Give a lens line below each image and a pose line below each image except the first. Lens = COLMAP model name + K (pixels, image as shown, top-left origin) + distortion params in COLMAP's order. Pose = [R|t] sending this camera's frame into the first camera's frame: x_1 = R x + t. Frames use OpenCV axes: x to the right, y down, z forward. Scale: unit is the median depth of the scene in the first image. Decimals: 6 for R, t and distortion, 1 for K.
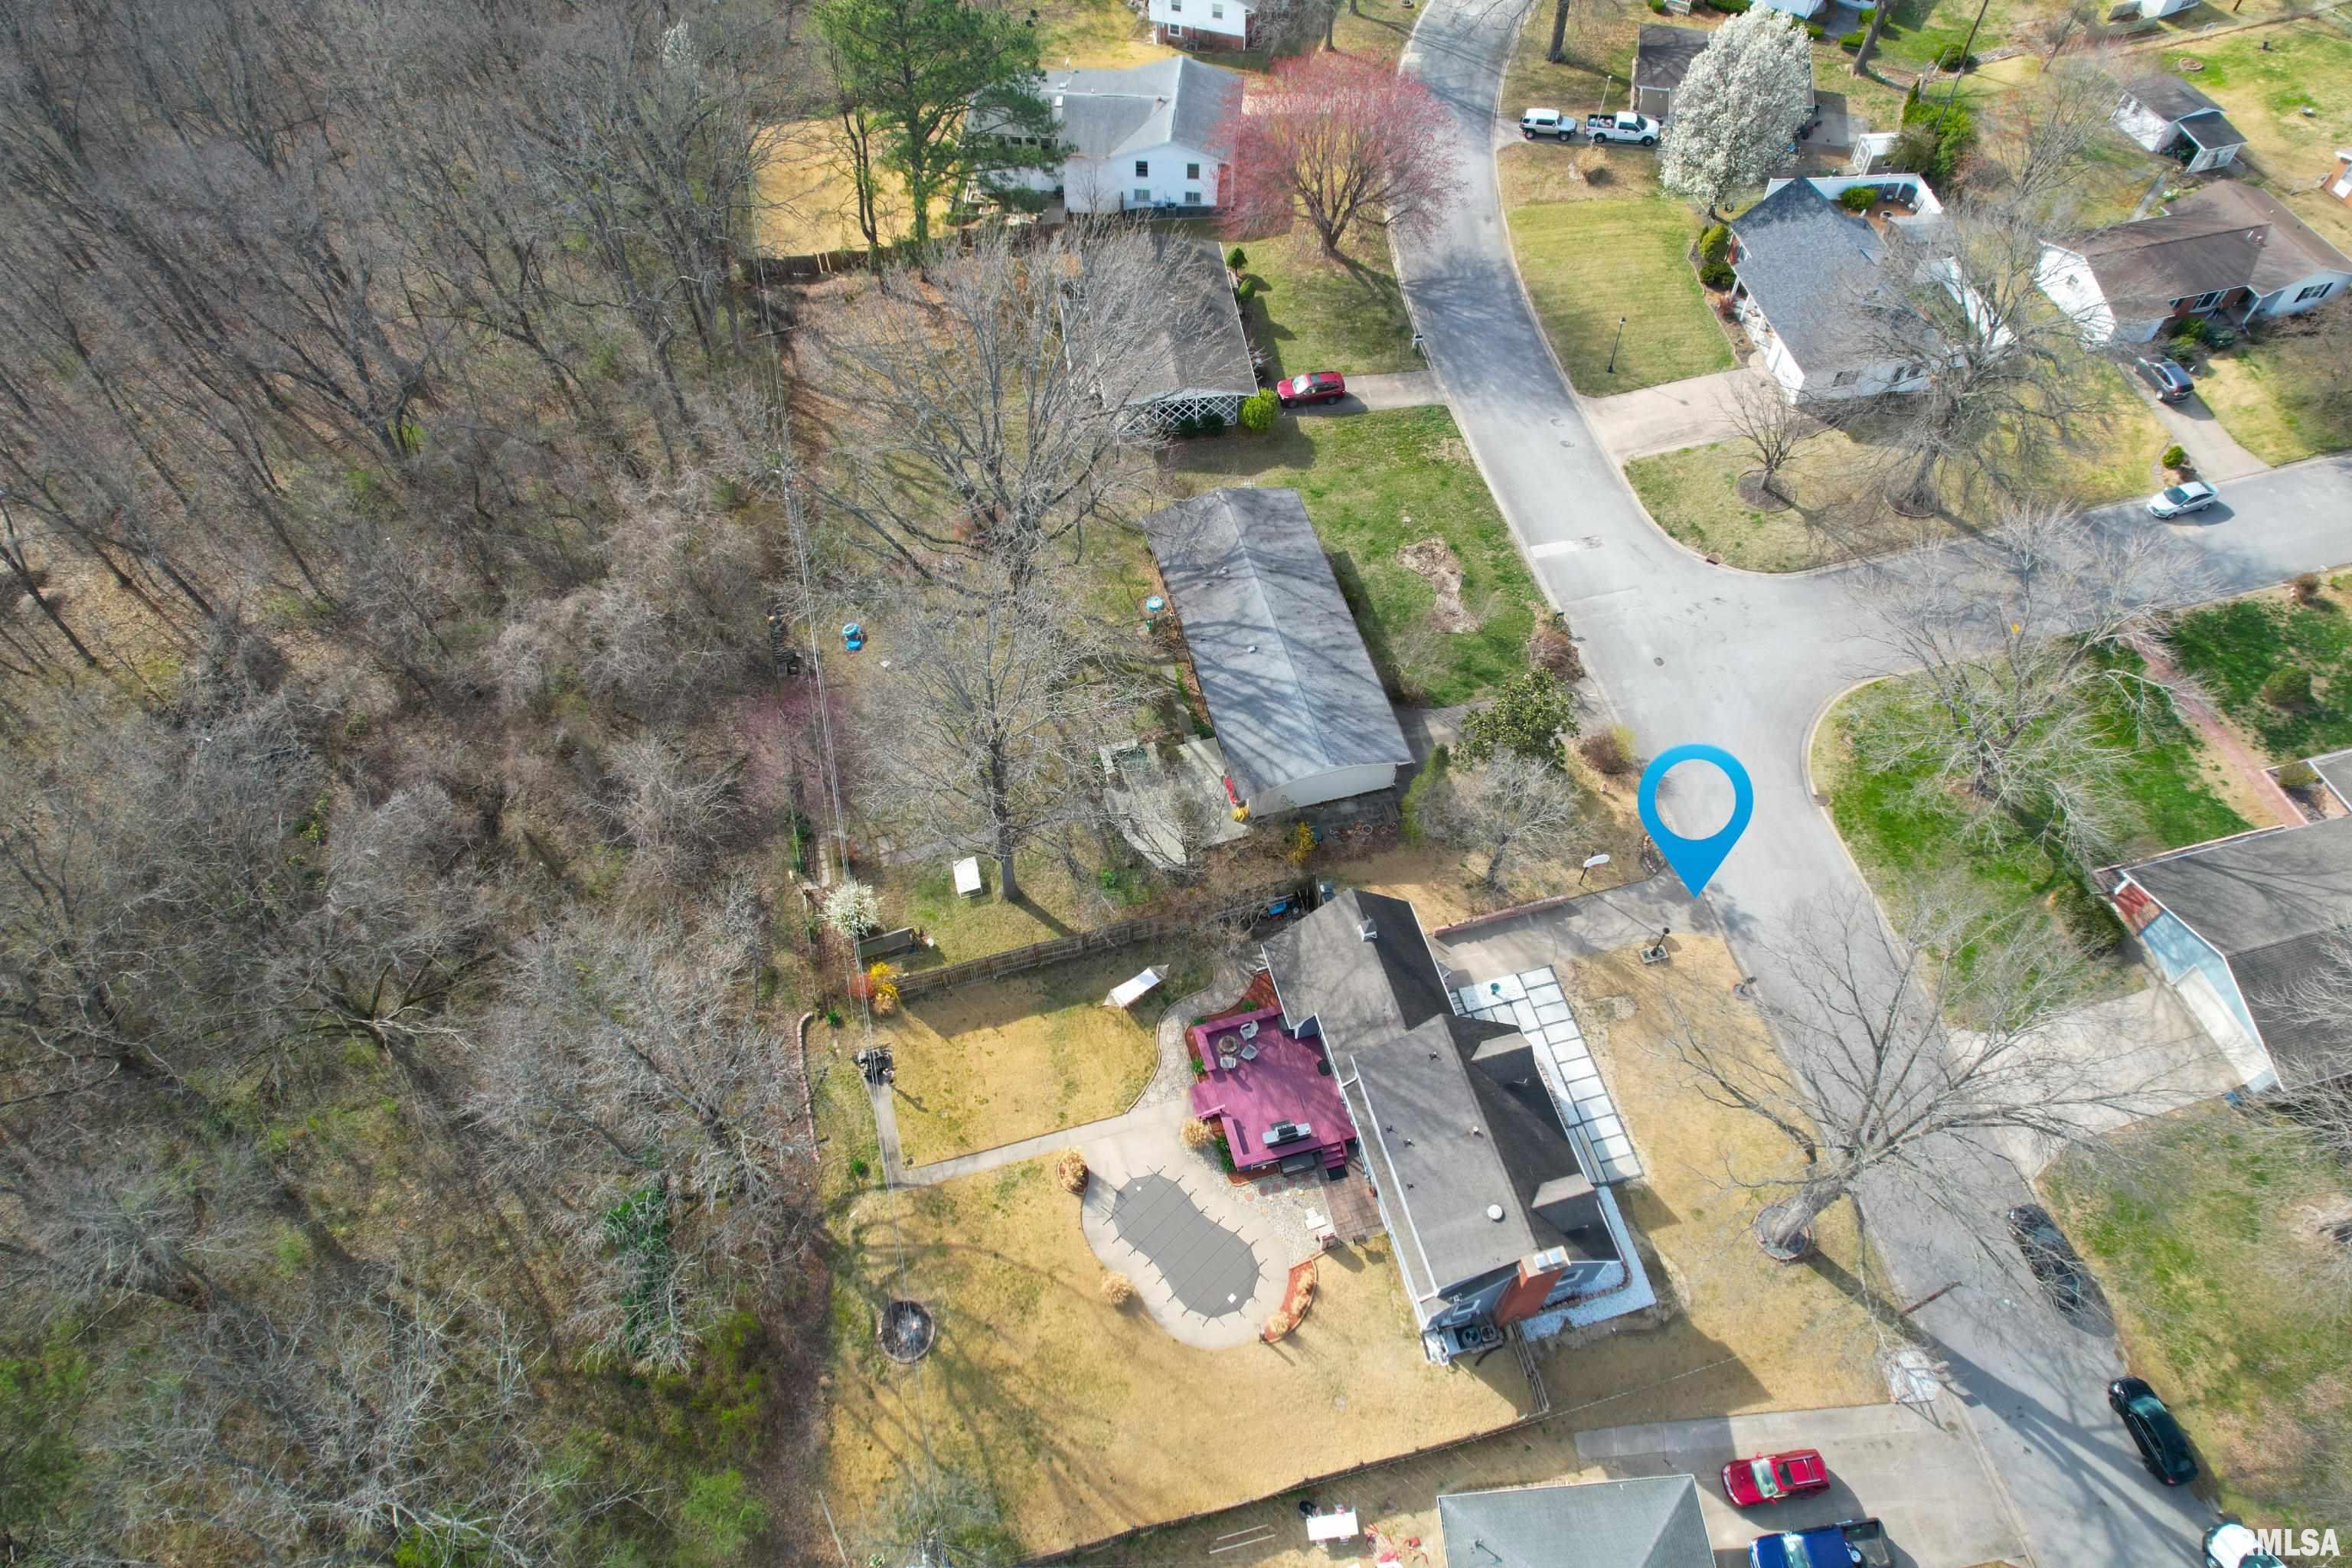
lens RADIAL K [[1490.7, 0, 1181.7], [0, 1490.7, 784.4], [0, 0, 1]] dist [-0.074623, 0.062991]
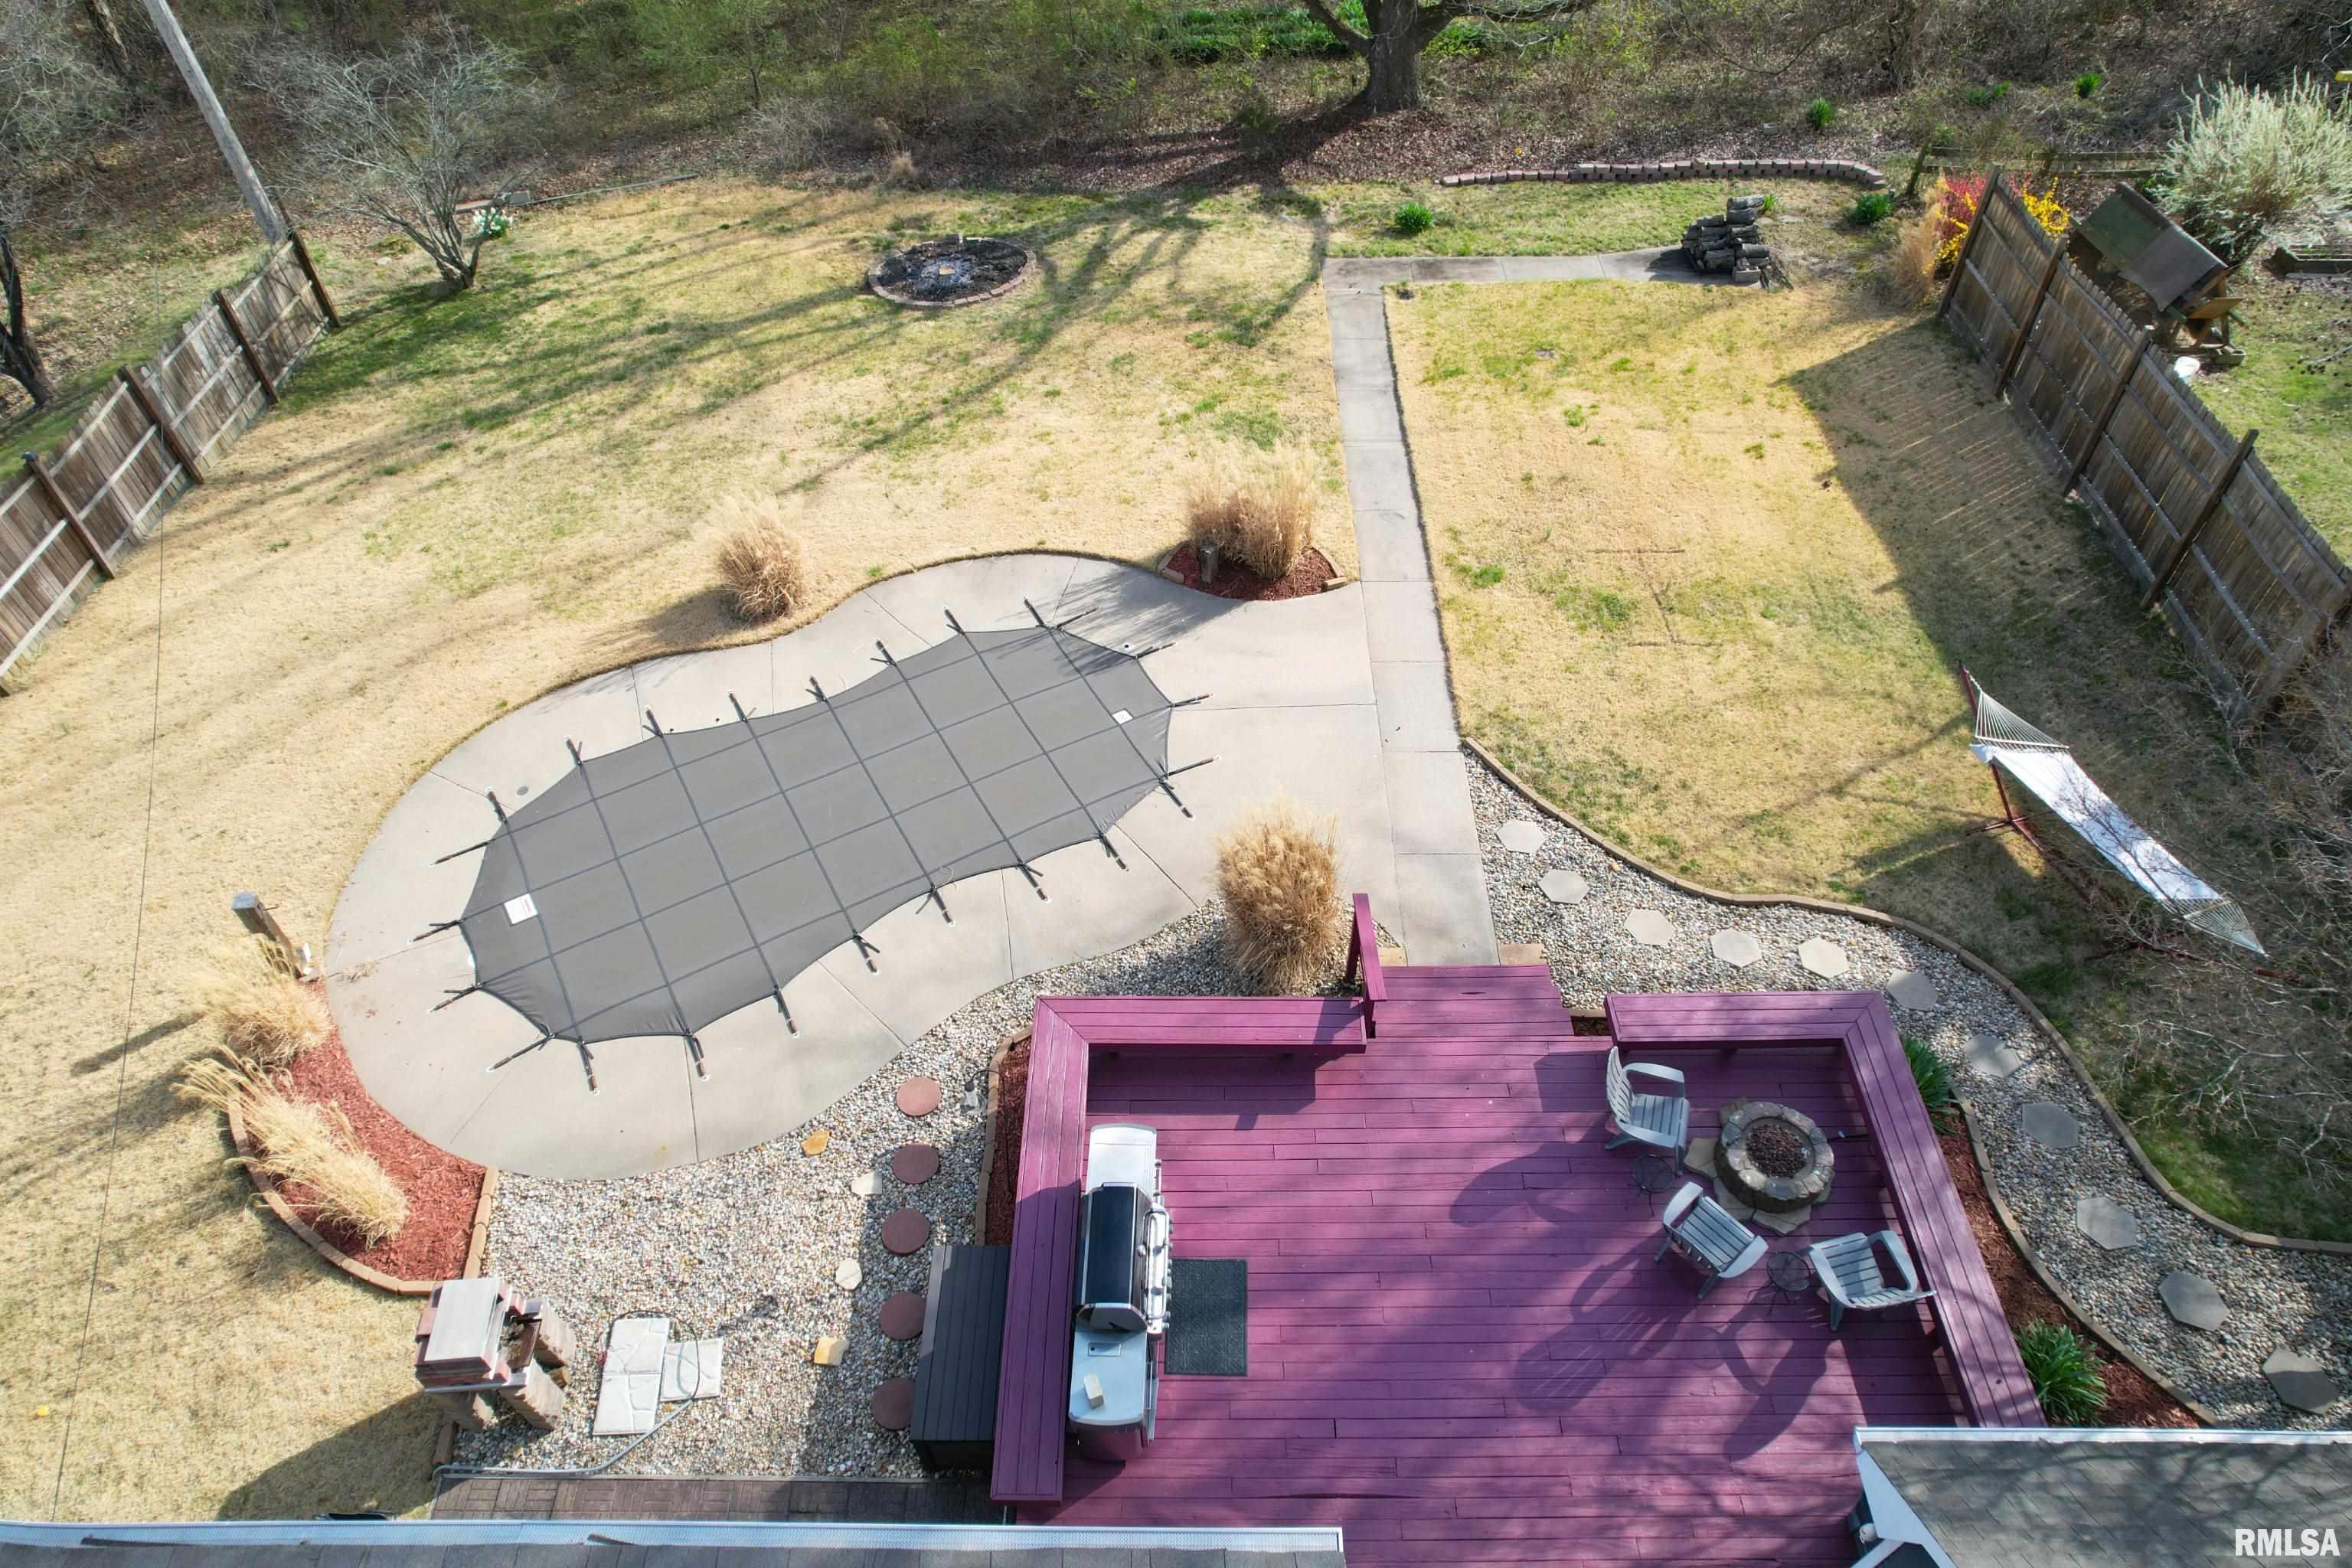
lens RADIAL K [[1490.7, 0, 1178.3], [0, 1490.7, 787.2], [0, 0, 1]] dist [-0.074623, 0.062991]
pose [[-0.262751, 0.712667, -0.650436, 0.126912], [-0.788074, 0.230429, 0.570826, 0.122721], [0.556688, 0.662577, 0.501089, 0.842527]]
